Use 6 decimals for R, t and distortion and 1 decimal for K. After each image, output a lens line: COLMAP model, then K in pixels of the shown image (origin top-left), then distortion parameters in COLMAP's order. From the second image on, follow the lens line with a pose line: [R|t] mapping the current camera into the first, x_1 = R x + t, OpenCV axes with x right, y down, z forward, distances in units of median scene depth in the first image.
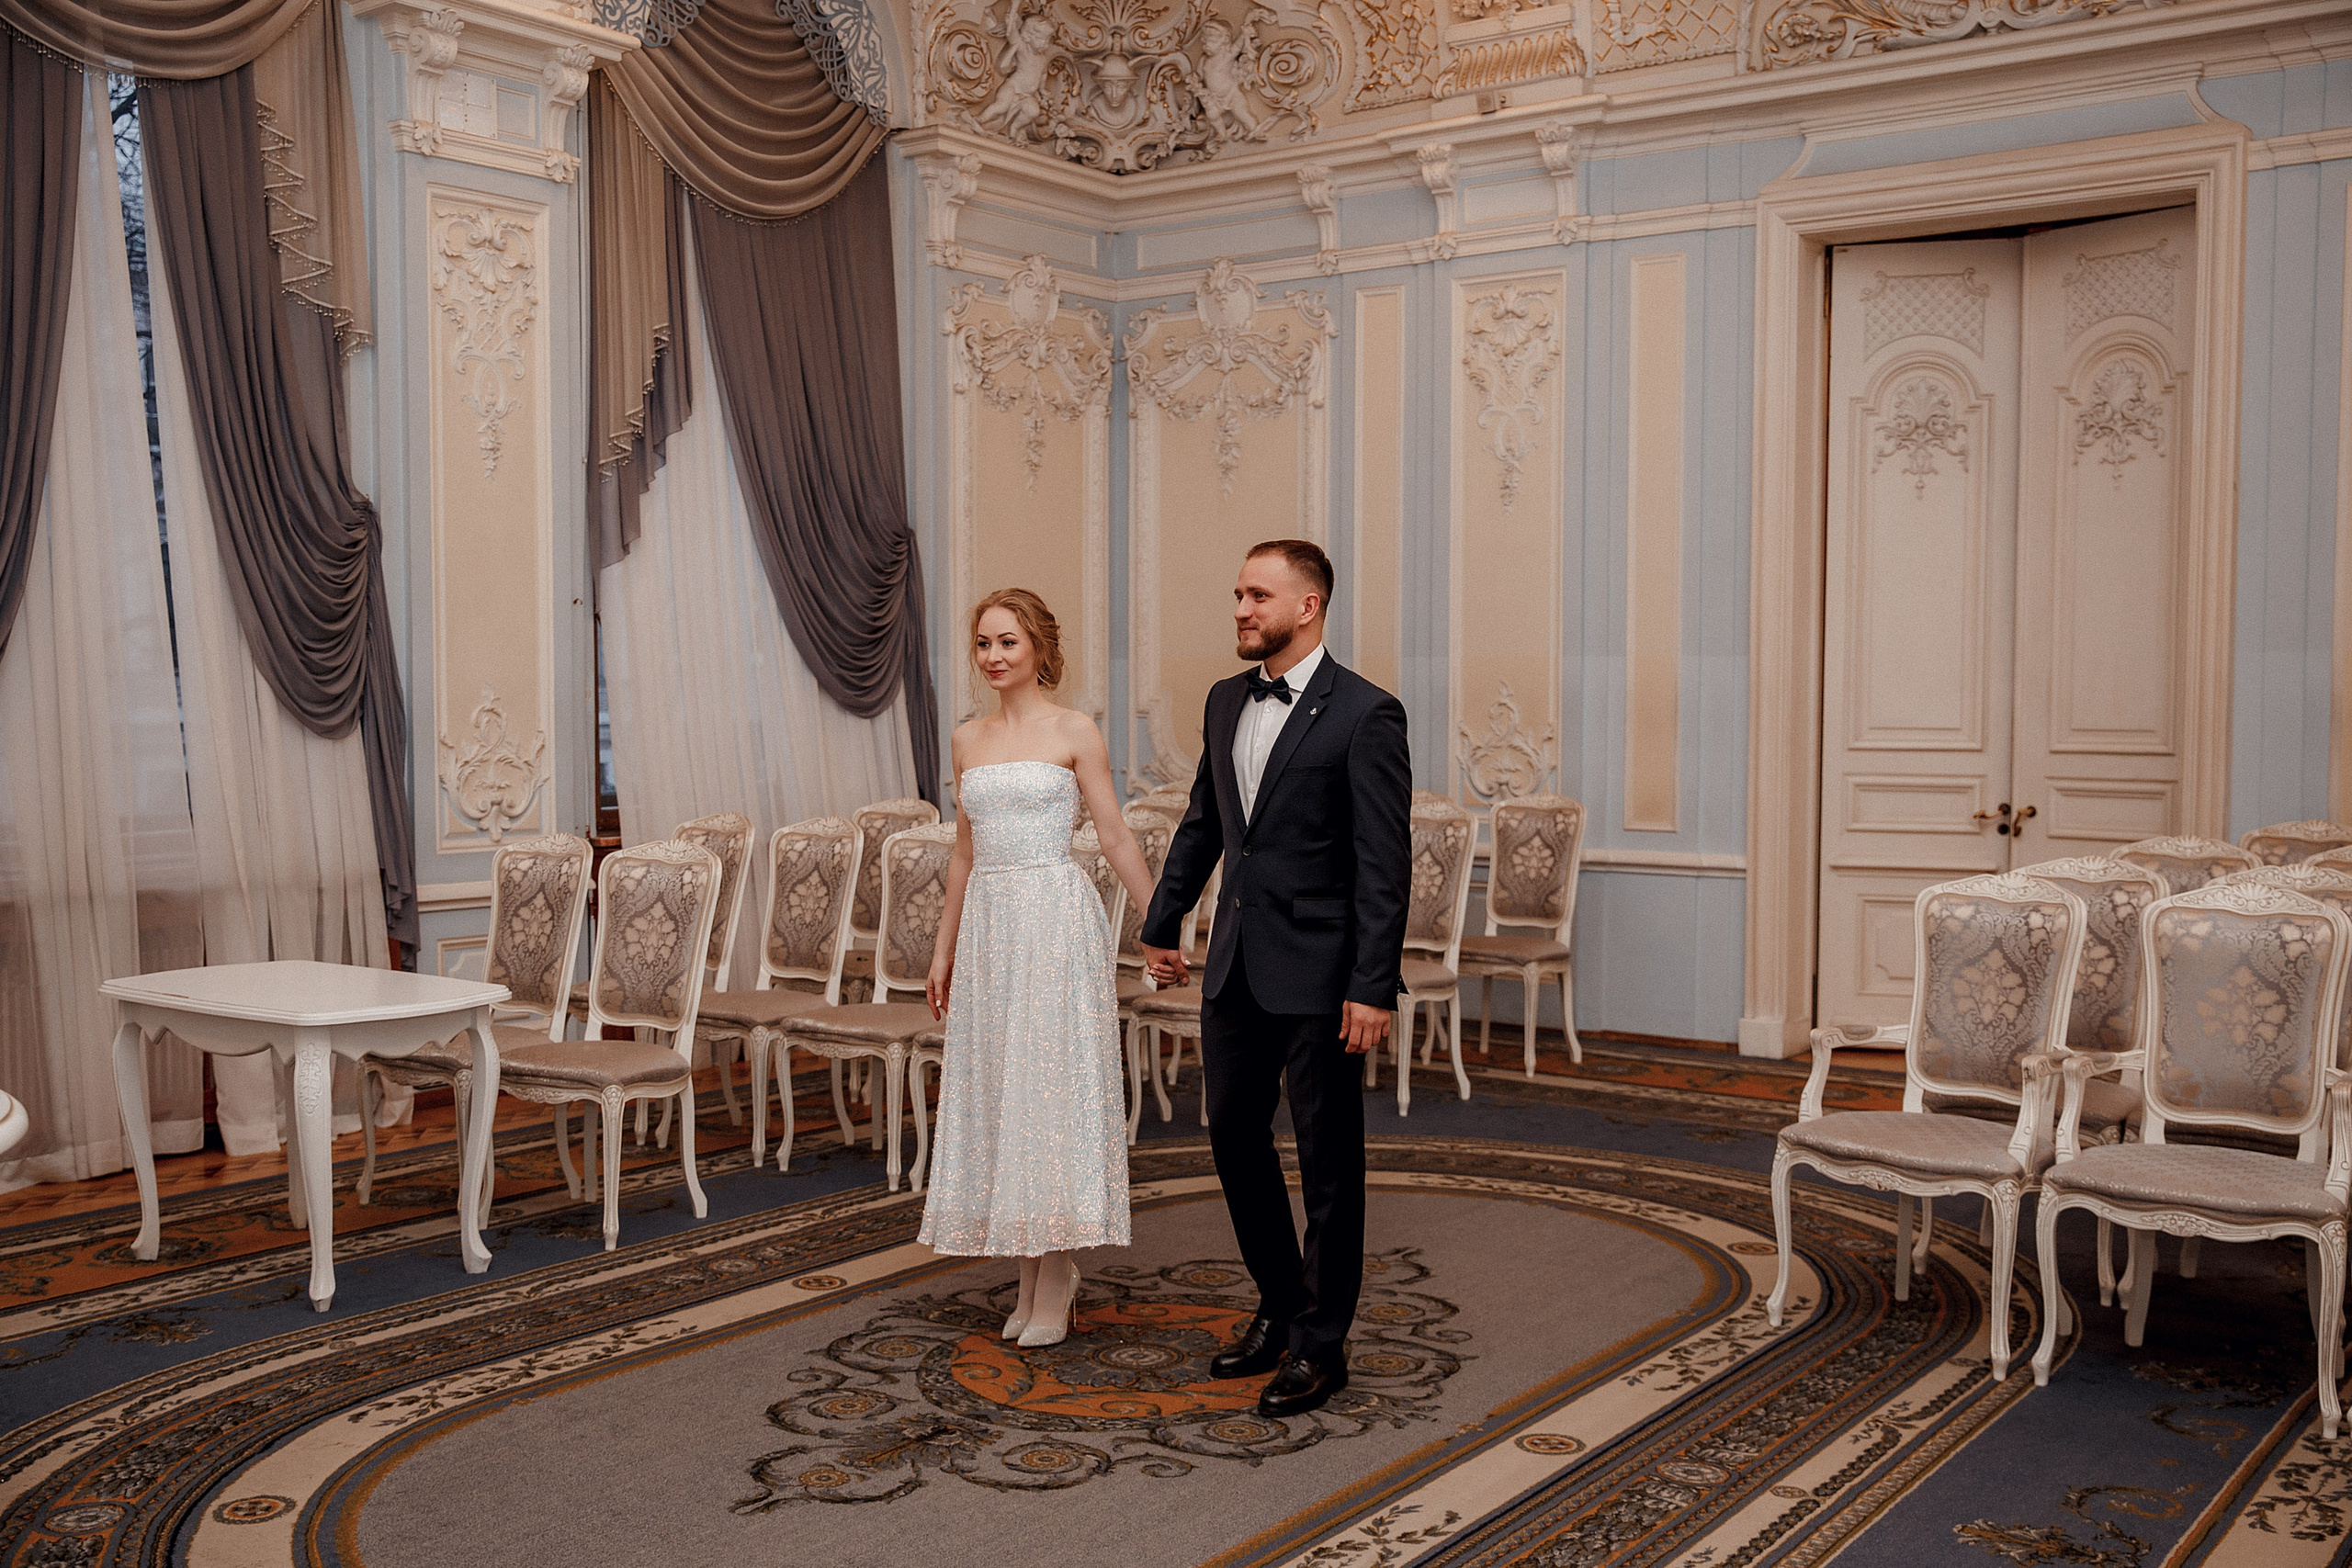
lens RADIAL K [[2314.5, 0, 1176.1], [0, 2314.5, 797.2], [0, 0, 1]] dist [-0.018485, 0.095864]
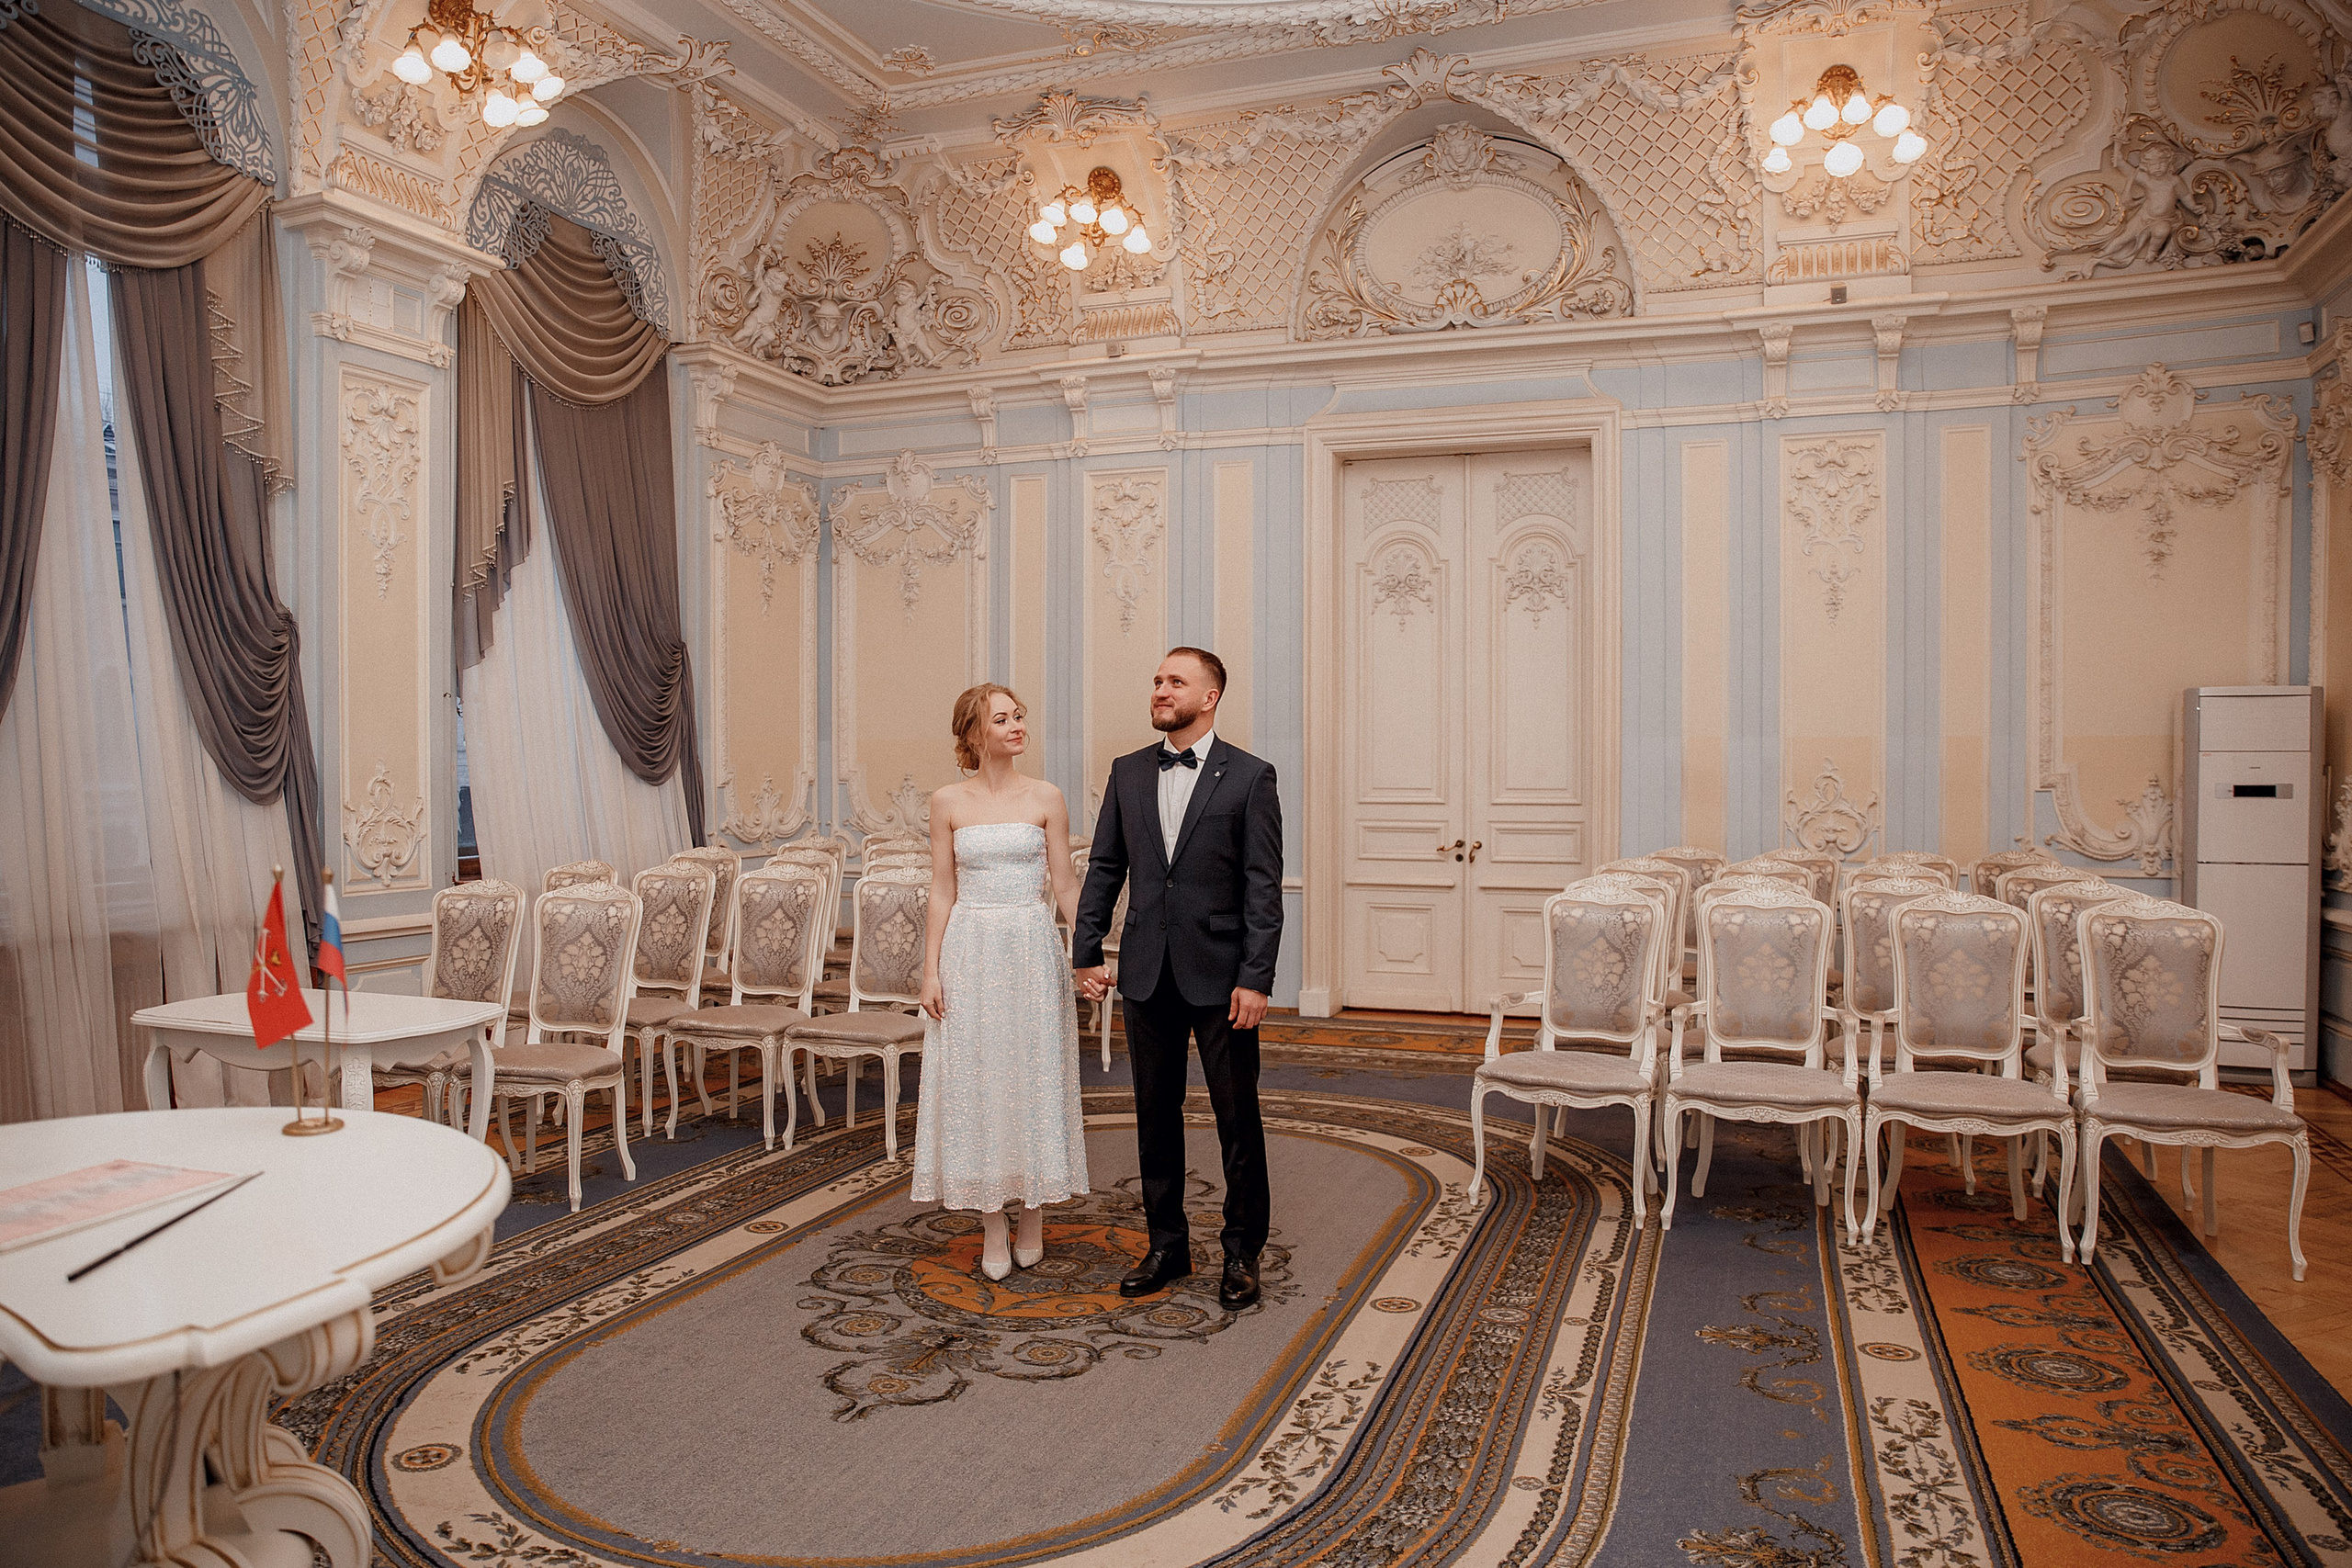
lens RADIAL K [[1622.8, 0, 1174.4], [0, 1622.8, 795.5], [0, 0, 1]] dist [-0.108753, 0.086483]
pose [[0.960895, -0.007791, 0.276802, -0.172364], [0.015192, 0.999582, -0.024604, -0.002984], [-0.276494, 0.027847, 0.960612, 0.078247]]
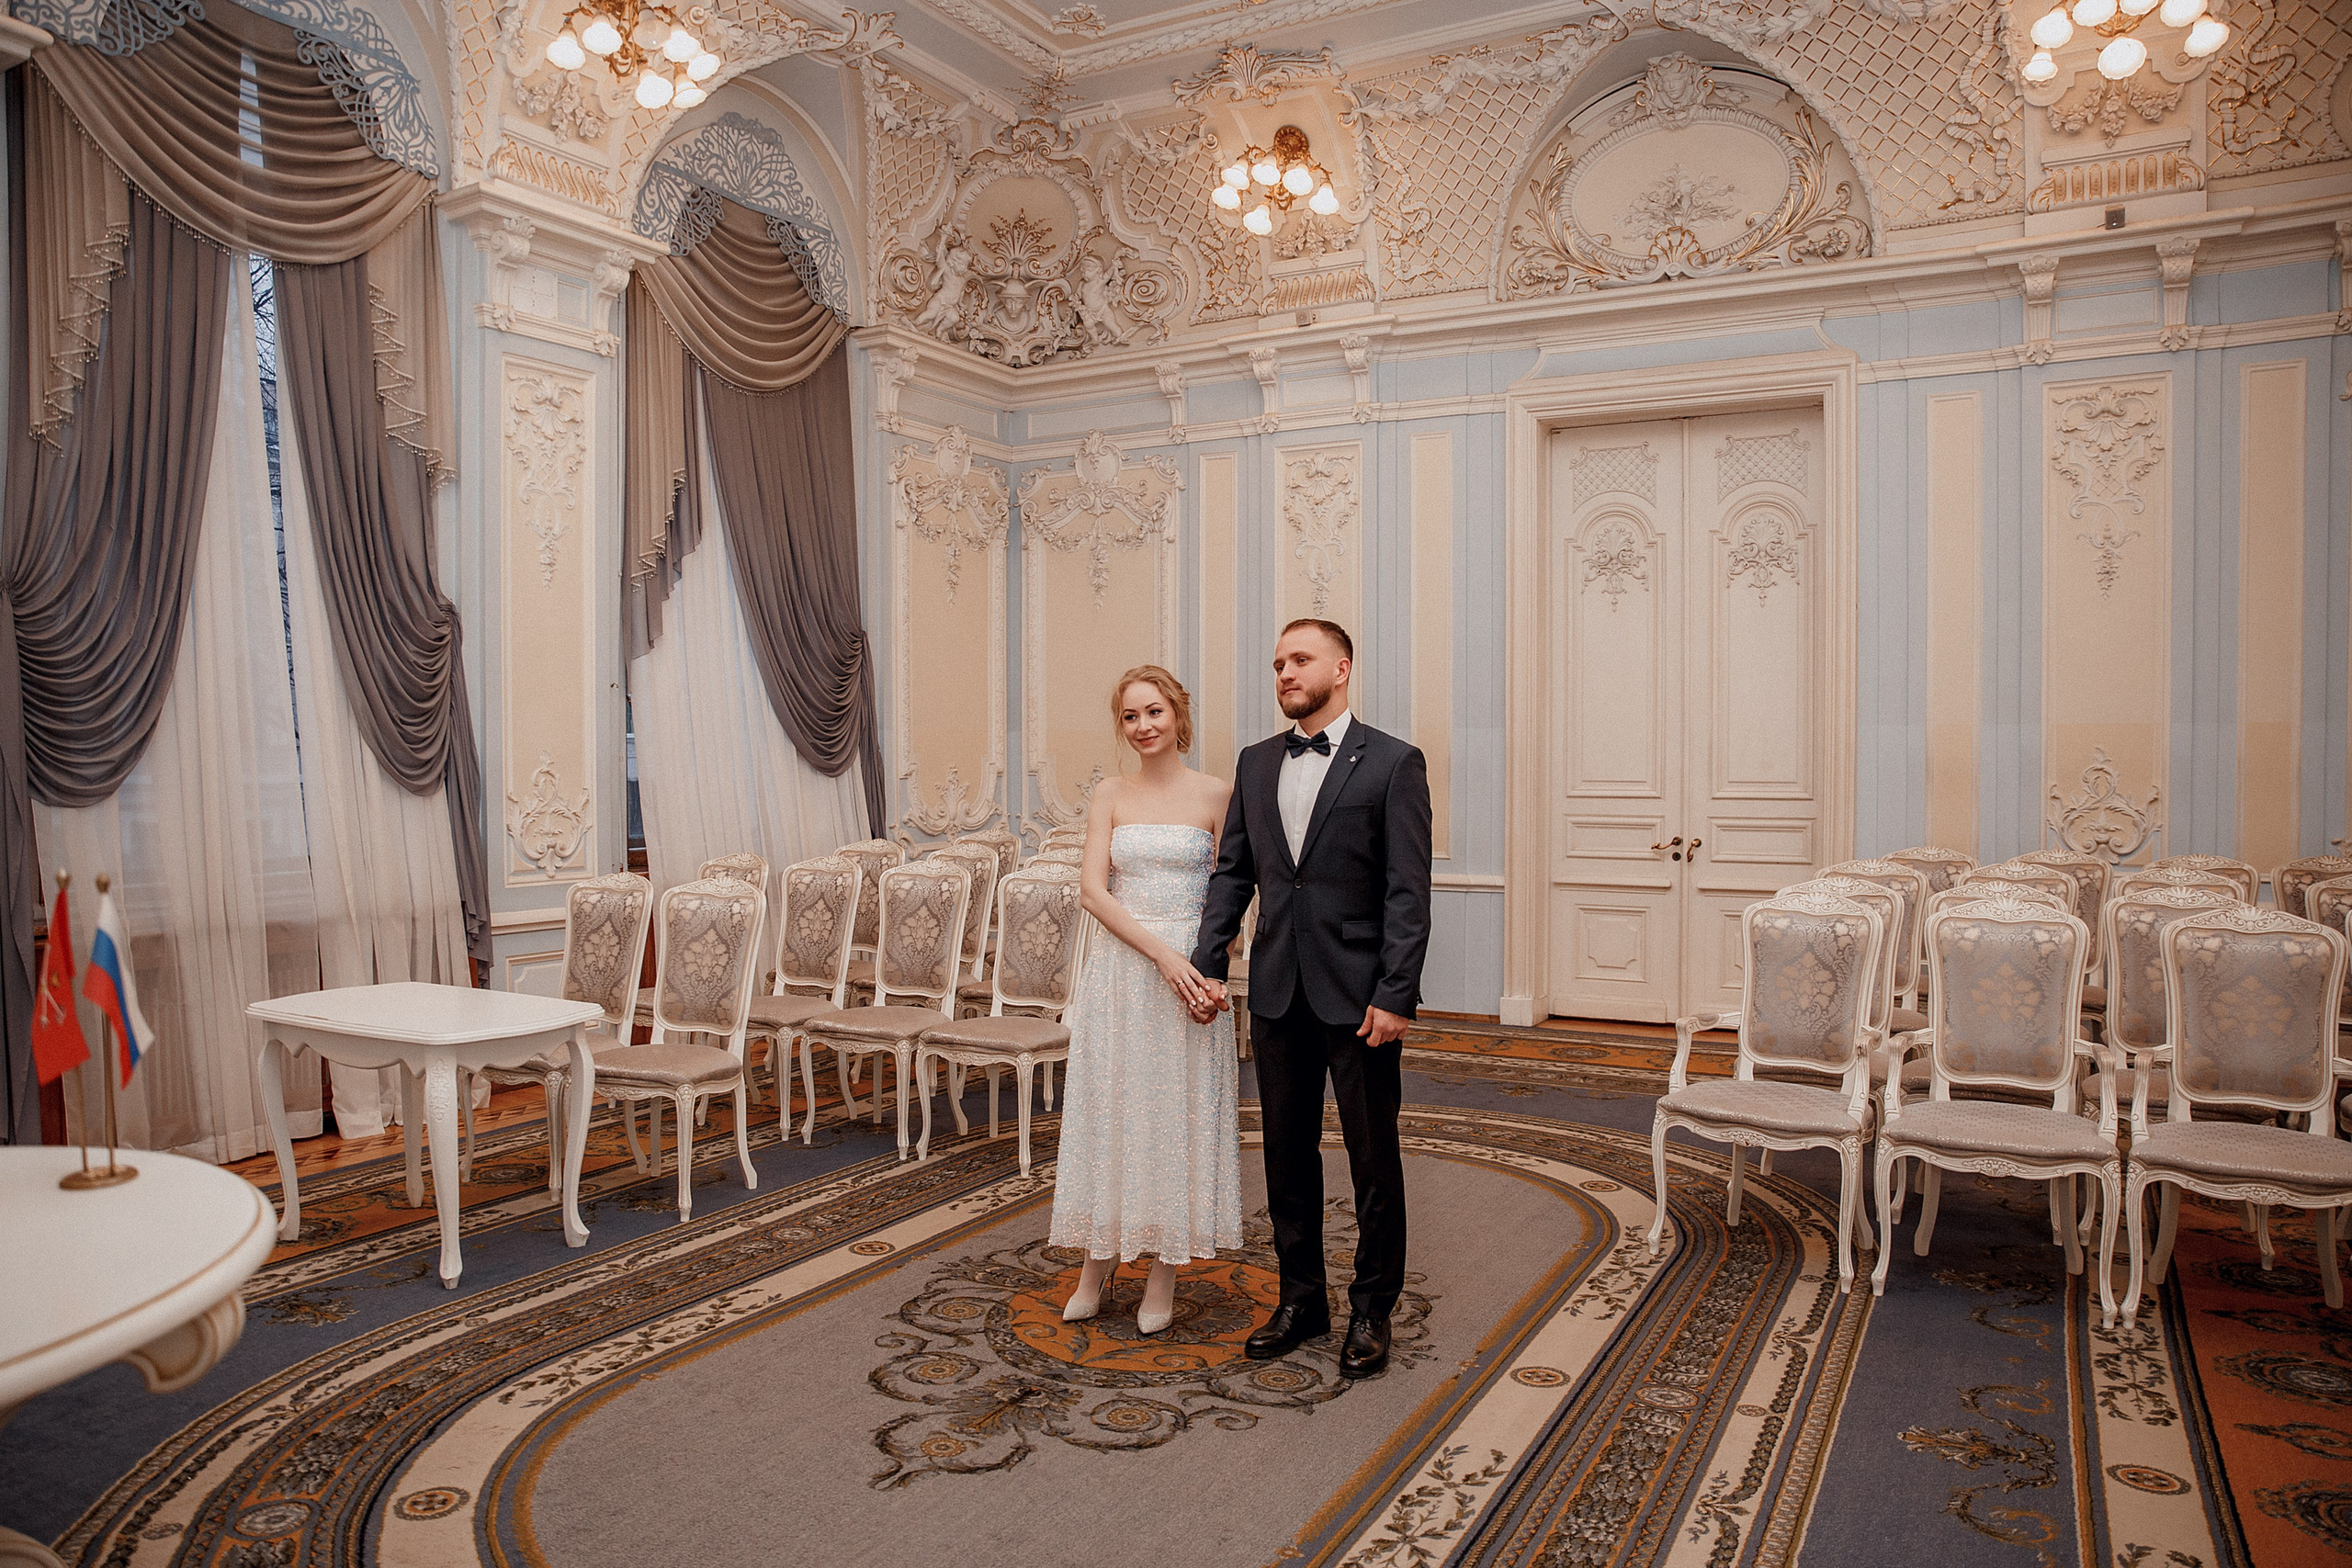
lens RADIAL K [[1617.0, 0, 1173.7], [0, 1617.0, 794.8], [0, 0, 1]] dist [-0.106839, 0.083067]
pose [[0.992043, -0.005976, 0.125759, -0.097206], [0.008813, 0.999719, -0.022019, -0.004828], [-0.125592, 0.022952, 0.991816, 0.147792]]
